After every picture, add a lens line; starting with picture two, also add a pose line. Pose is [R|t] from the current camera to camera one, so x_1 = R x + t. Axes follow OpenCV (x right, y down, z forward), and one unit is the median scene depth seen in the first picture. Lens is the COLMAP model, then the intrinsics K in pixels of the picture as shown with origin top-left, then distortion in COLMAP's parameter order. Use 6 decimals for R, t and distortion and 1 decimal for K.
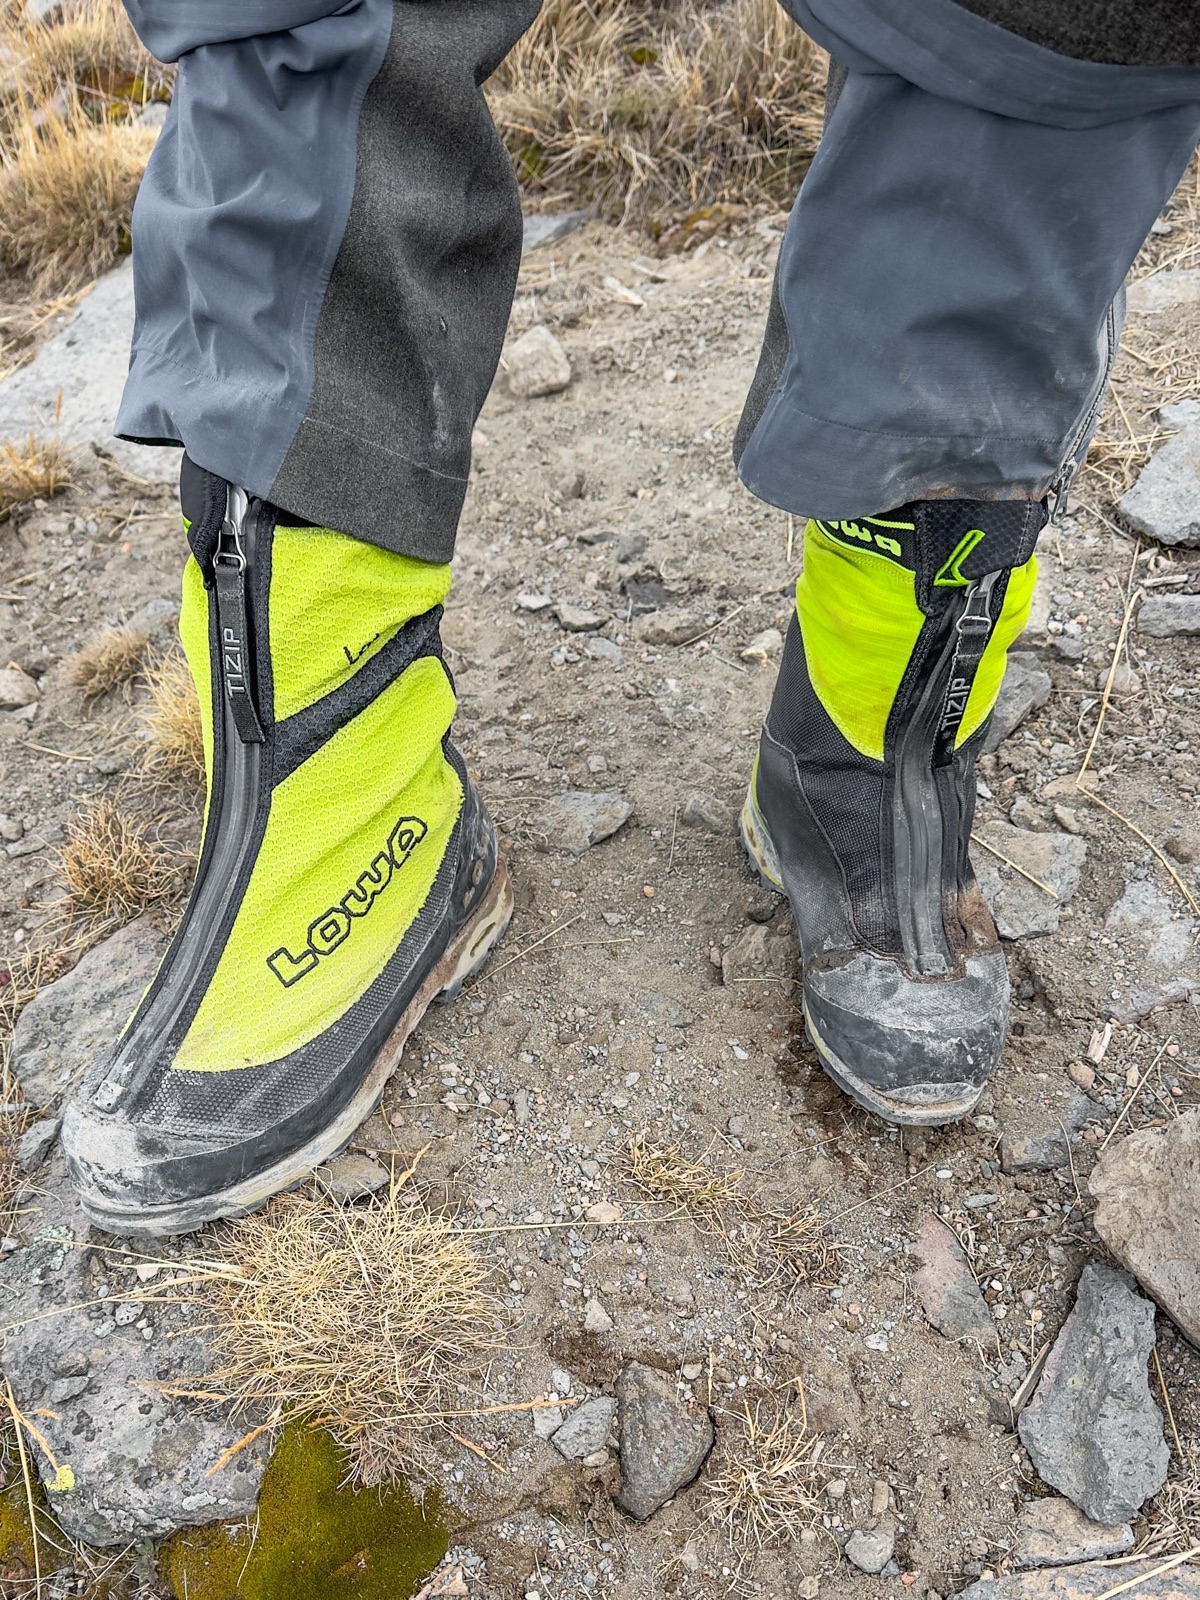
lens RADIAL K [[1154.7, 0, 608.6], [0, 1154.7, 811.5], [0, 0, 1]] dist [0.027592, -0.018843]
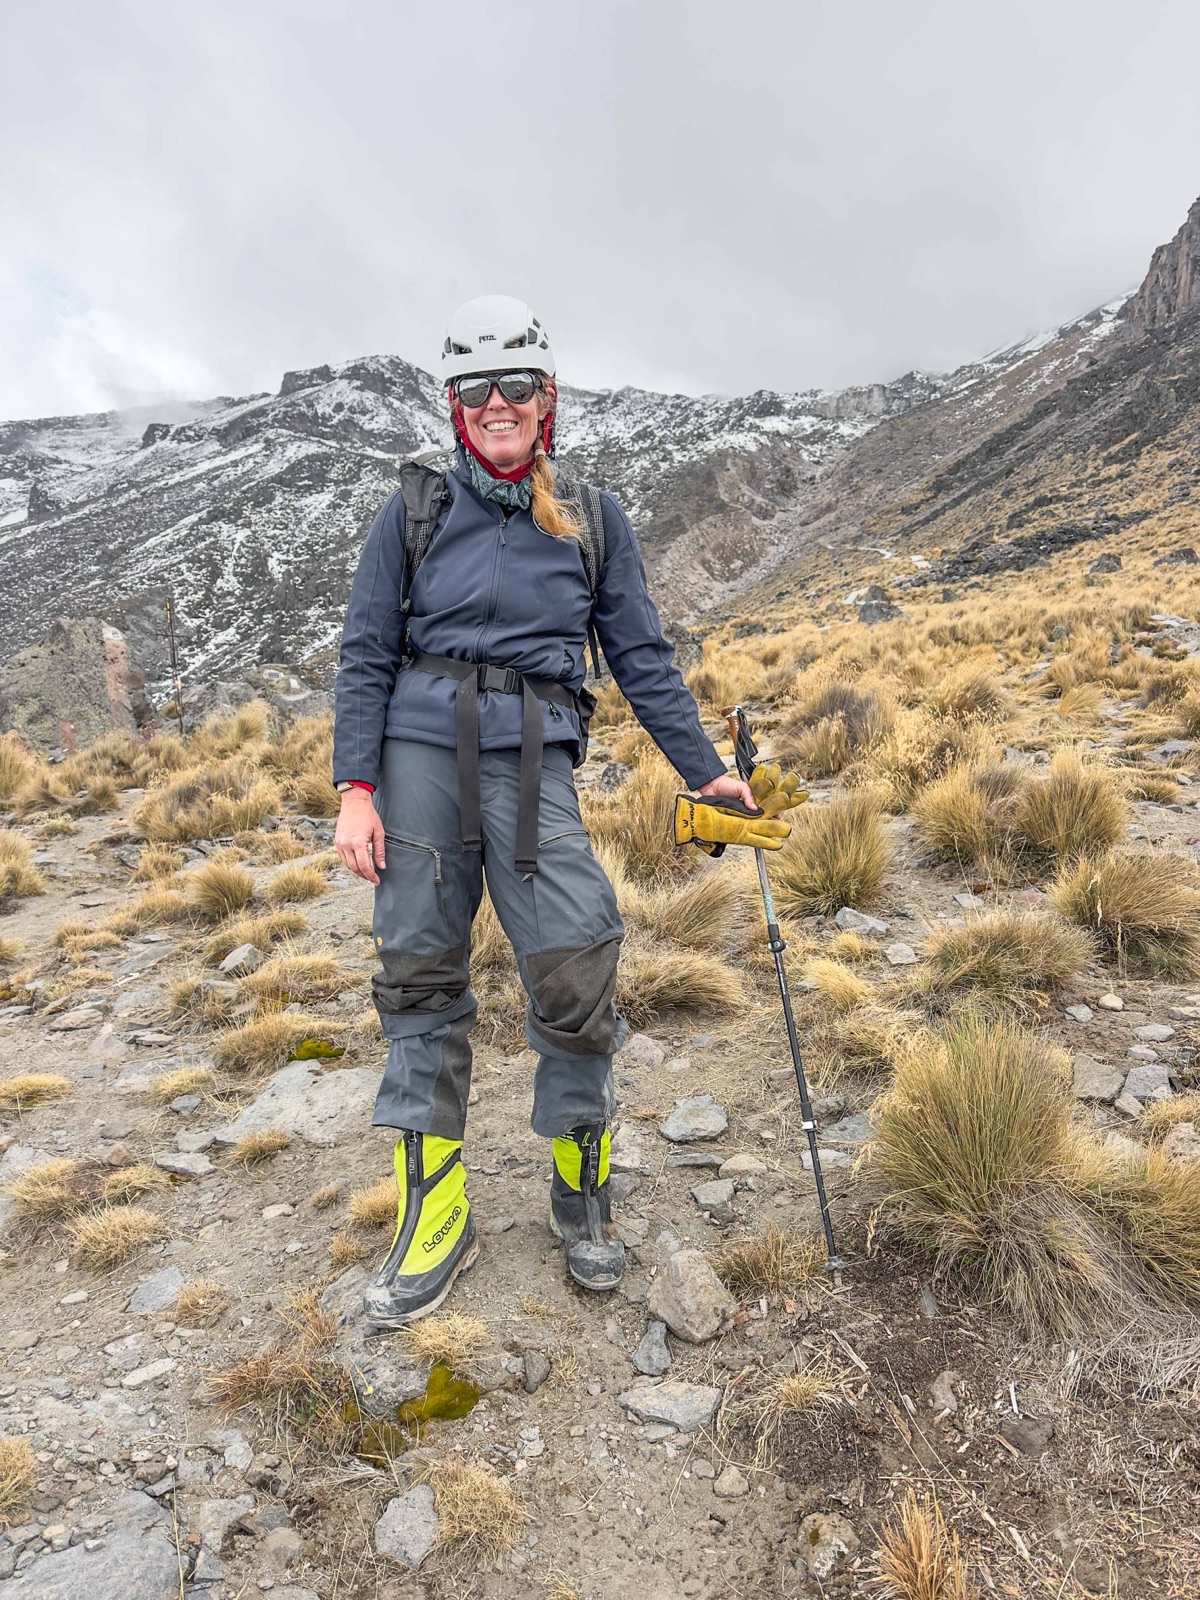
lens RADIAL K [[1154.7, 0, 607.4], [0, 1154.7, 802.3], [0, 0, 1]] dist [0.027592, -0.018843]
pose [[0.984142, 0.017912, 0.176475, -0.382969], [0.091456, 0.801218, -0.591342, 1.207783], [-0.151987, 0.598104, 0.786875, -2.765641]]
